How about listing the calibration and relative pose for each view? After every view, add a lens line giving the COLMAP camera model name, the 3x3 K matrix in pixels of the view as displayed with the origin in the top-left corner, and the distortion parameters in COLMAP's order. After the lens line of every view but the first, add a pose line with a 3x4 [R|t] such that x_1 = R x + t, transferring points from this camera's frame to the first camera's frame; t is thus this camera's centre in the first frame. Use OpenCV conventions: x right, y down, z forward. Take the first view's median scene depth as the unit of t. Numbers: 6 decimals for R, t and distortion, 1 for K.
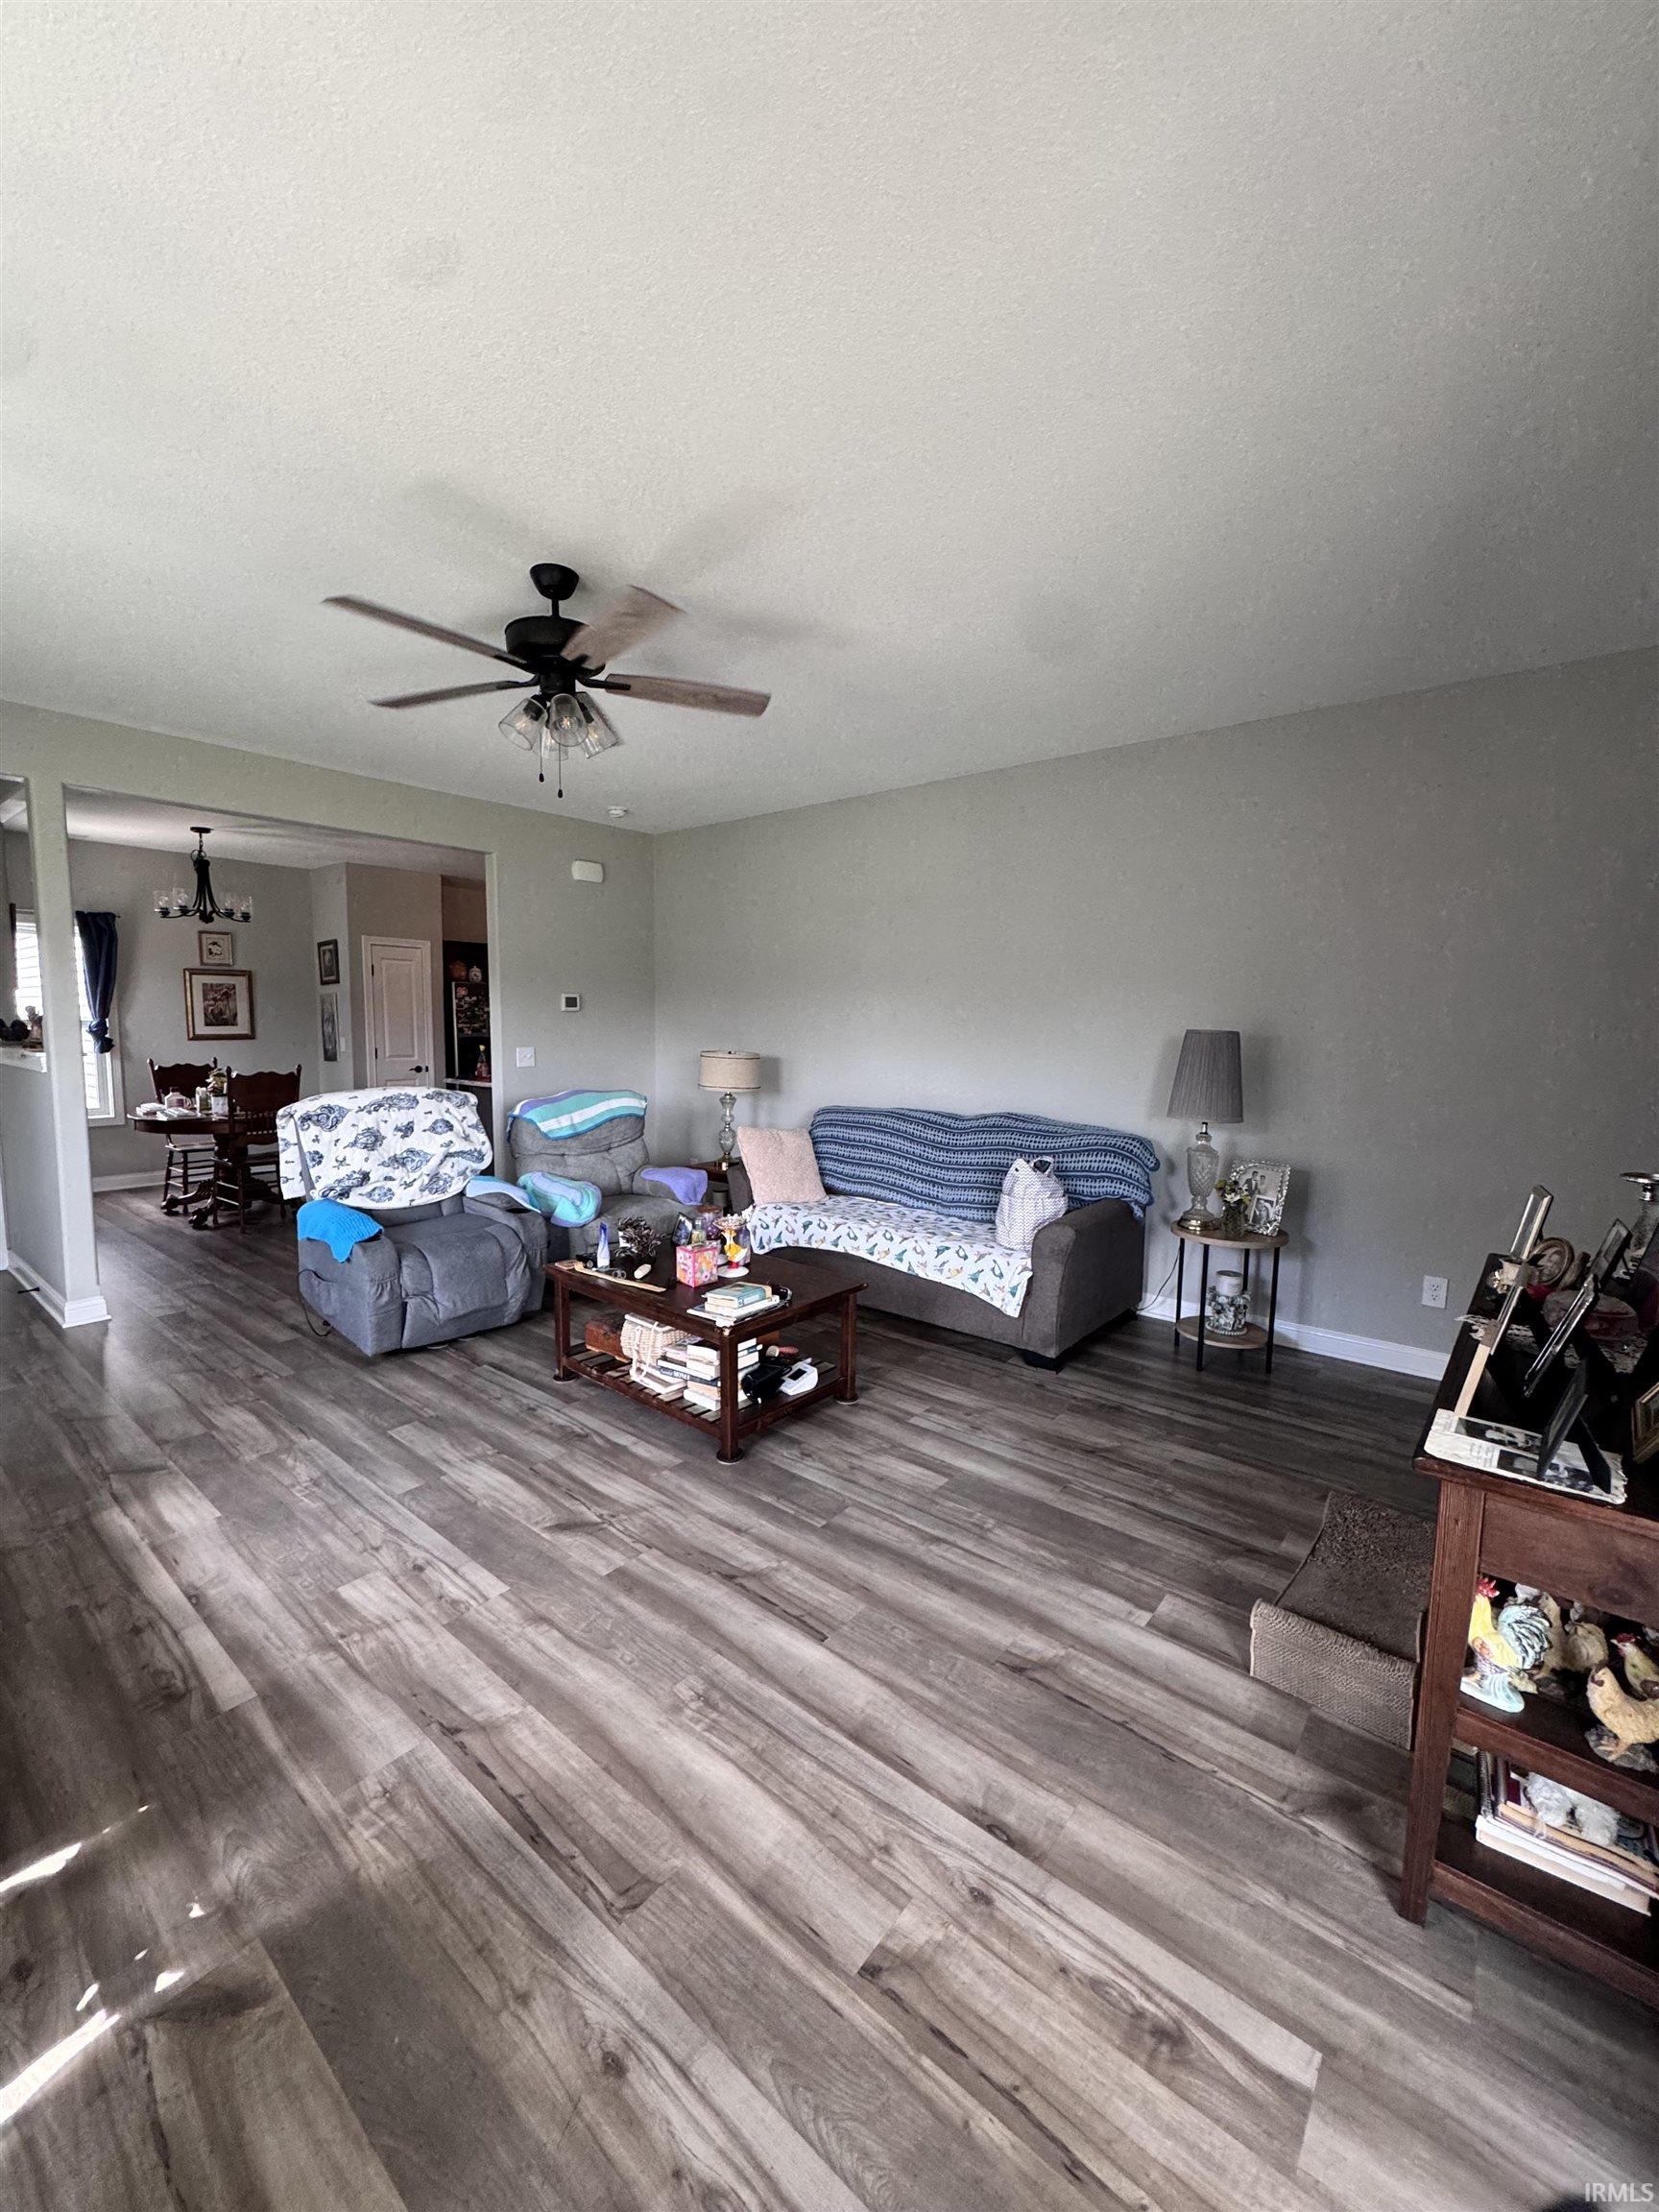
lens RADIAL K [[890.0, 0, 828.3], [0, 890.0, 1106.6], [0, 0, 1]] dist [0.001202, 0.000155]
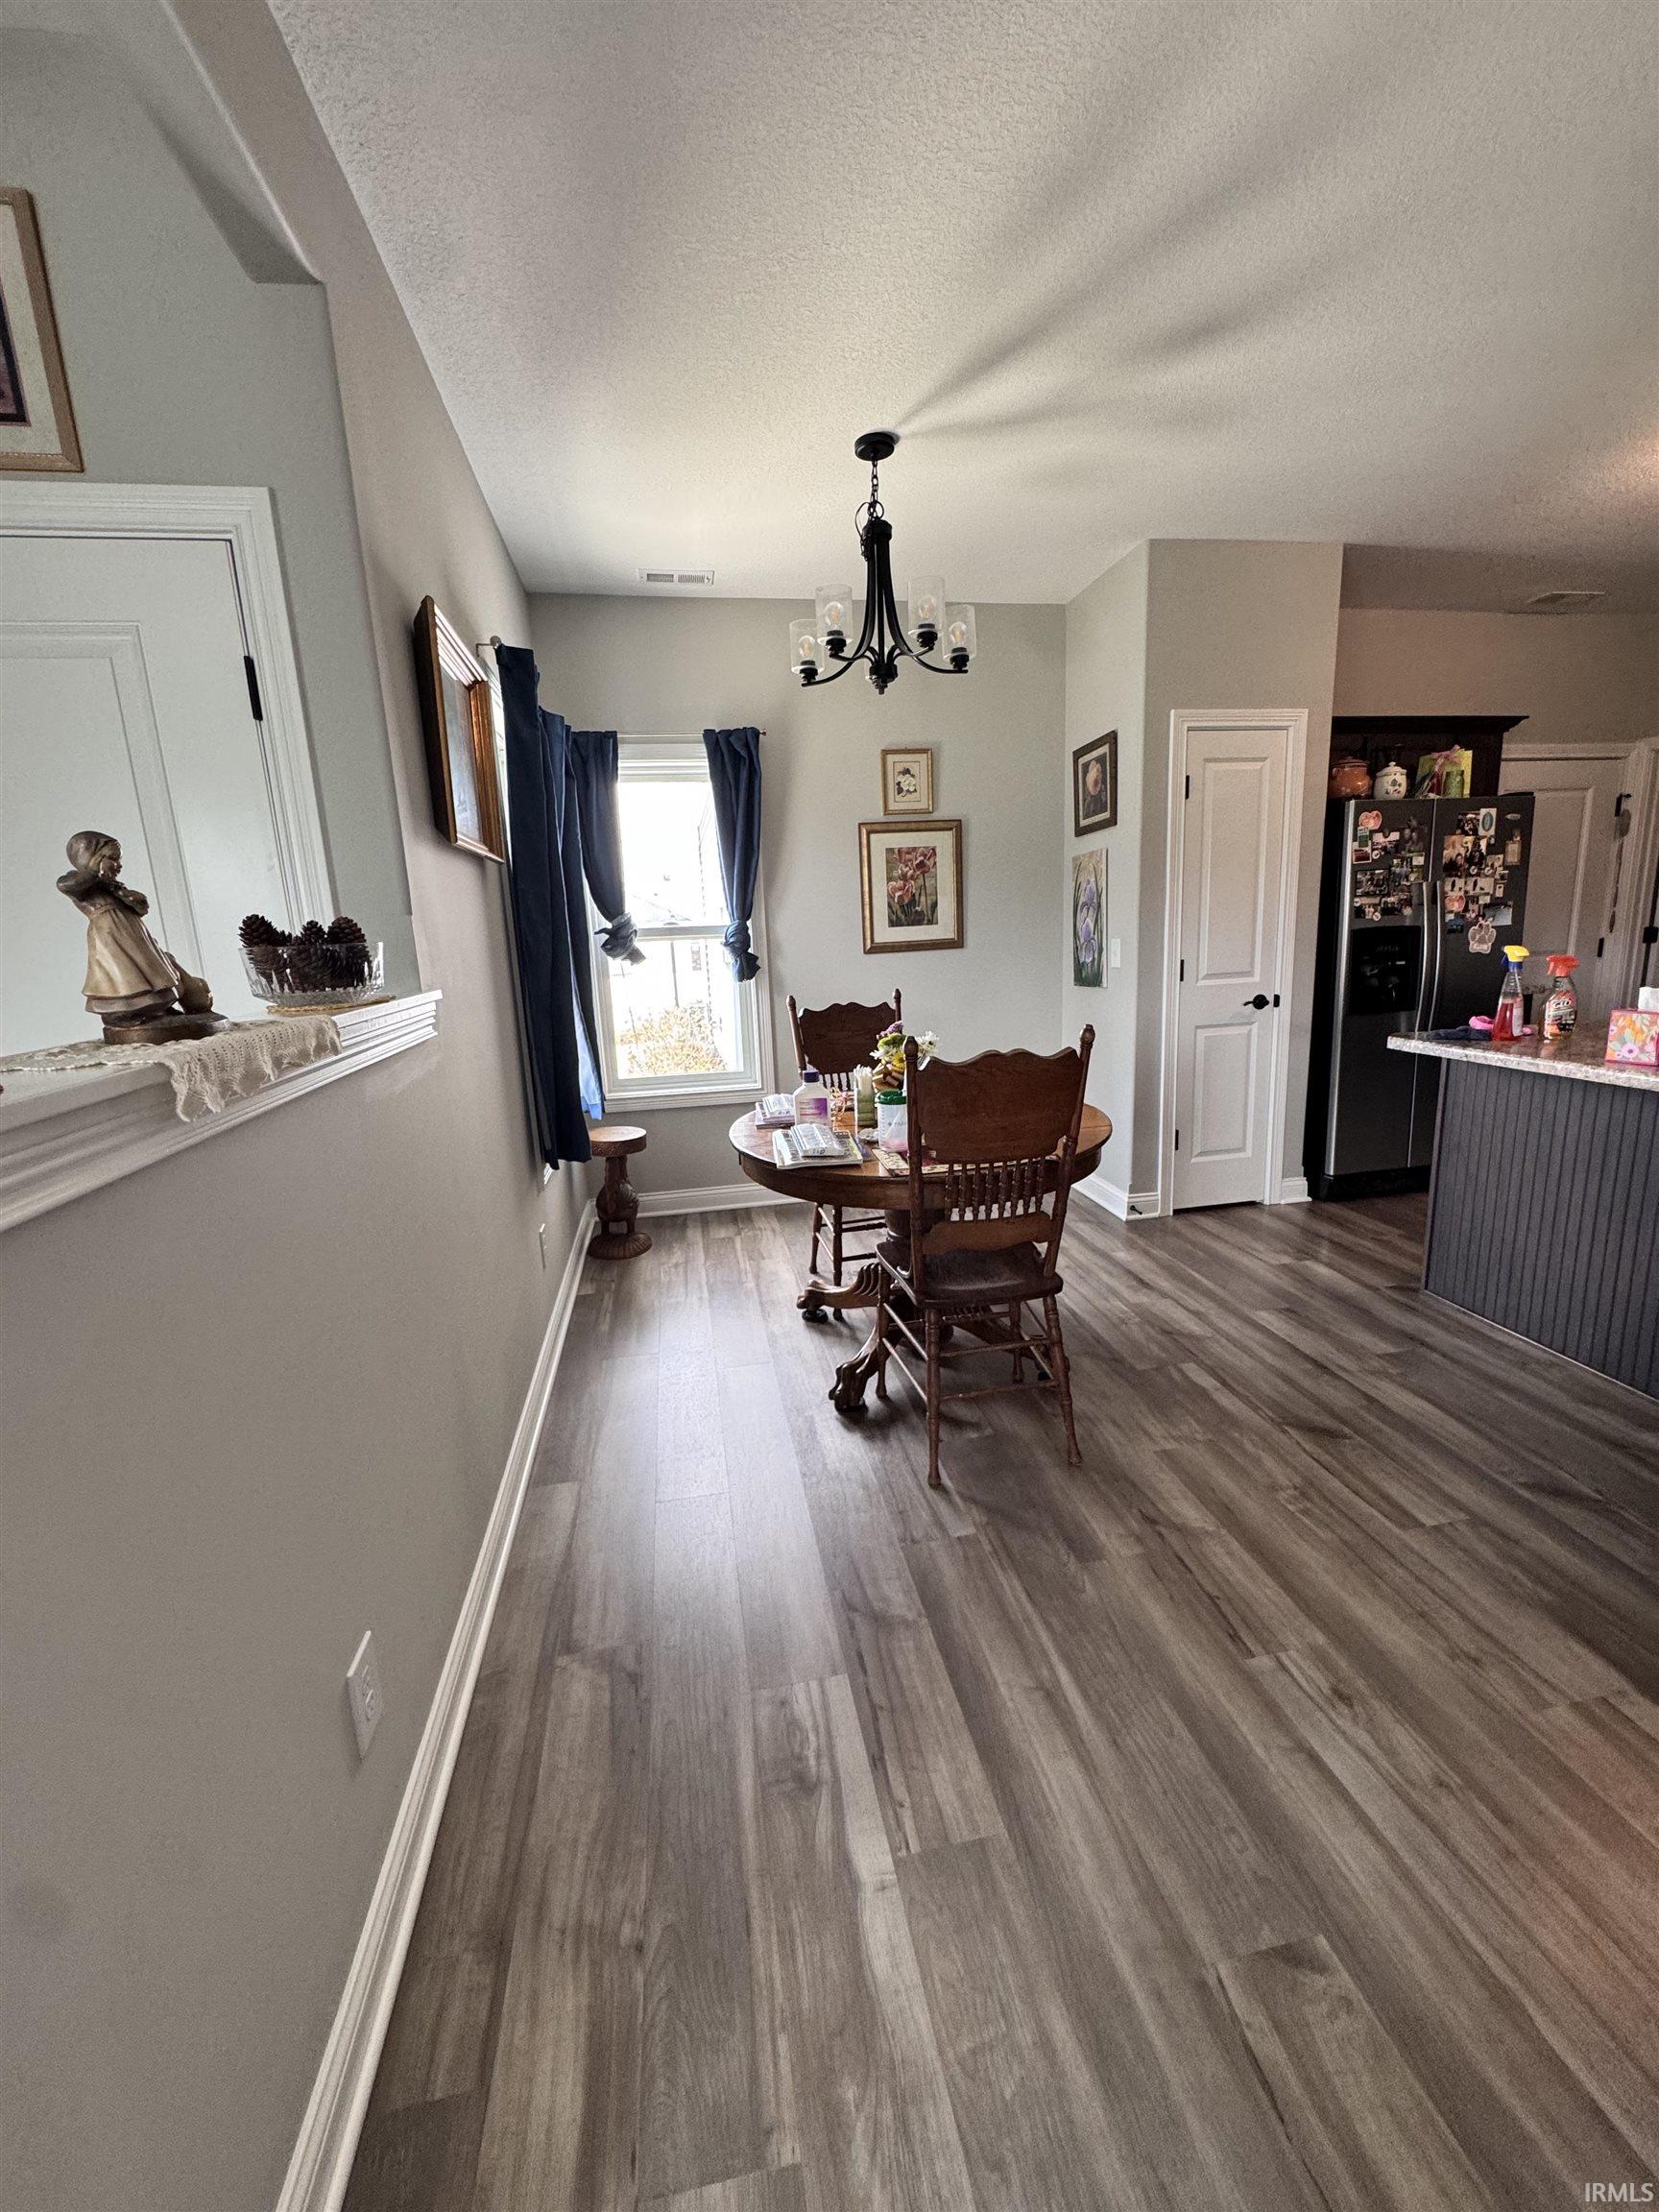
lens RADIAL K [[890.0, 0, 836.6], [0, 890.0, 1106.8], [0, 0, 1]] dist [0.001202, 0.000155]
pose [[0.767360, 0.084126, -0.635675, -0.421373], [-0.010073, 0.992815, 0.119231, -0.052045], [0.641138, -0.085090, 0.762694, 0.635150]]
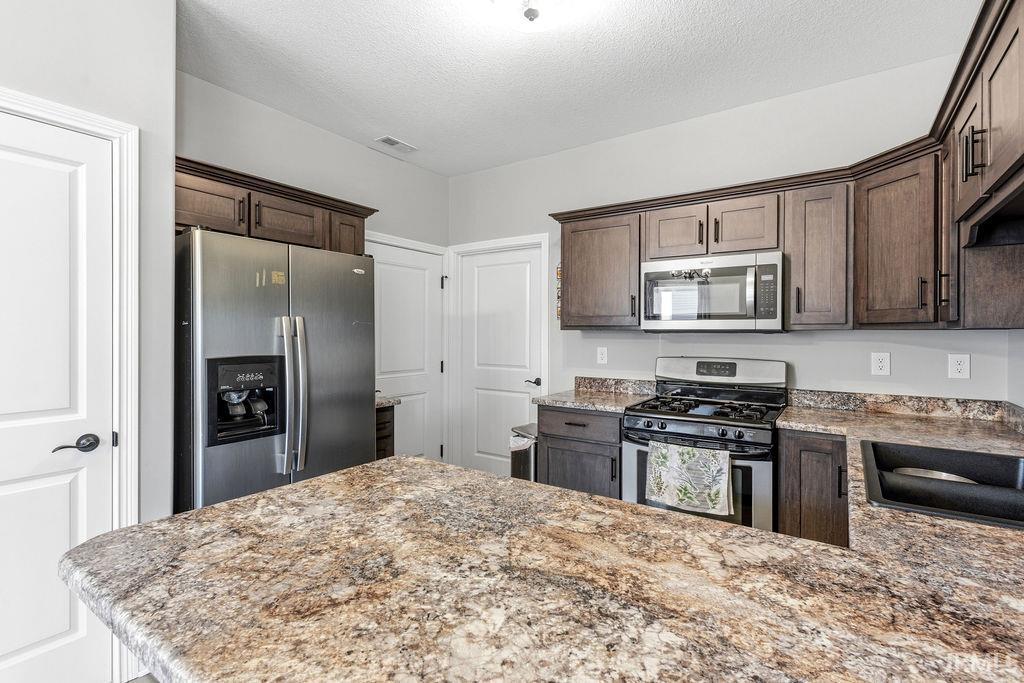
lens RADIAL K [[476.8, 0, 513.7], [0, 476.8, 338.1], [0, 0, 1]] dist [0.002833, 0.000034]
pose [[0.996400, -0.008494, 0.084351, -0.374861], [0.016066, 0.995857, -0.089502, -0.083892], [-0.083241, 0.090535, 0.992408, 0.989490]]
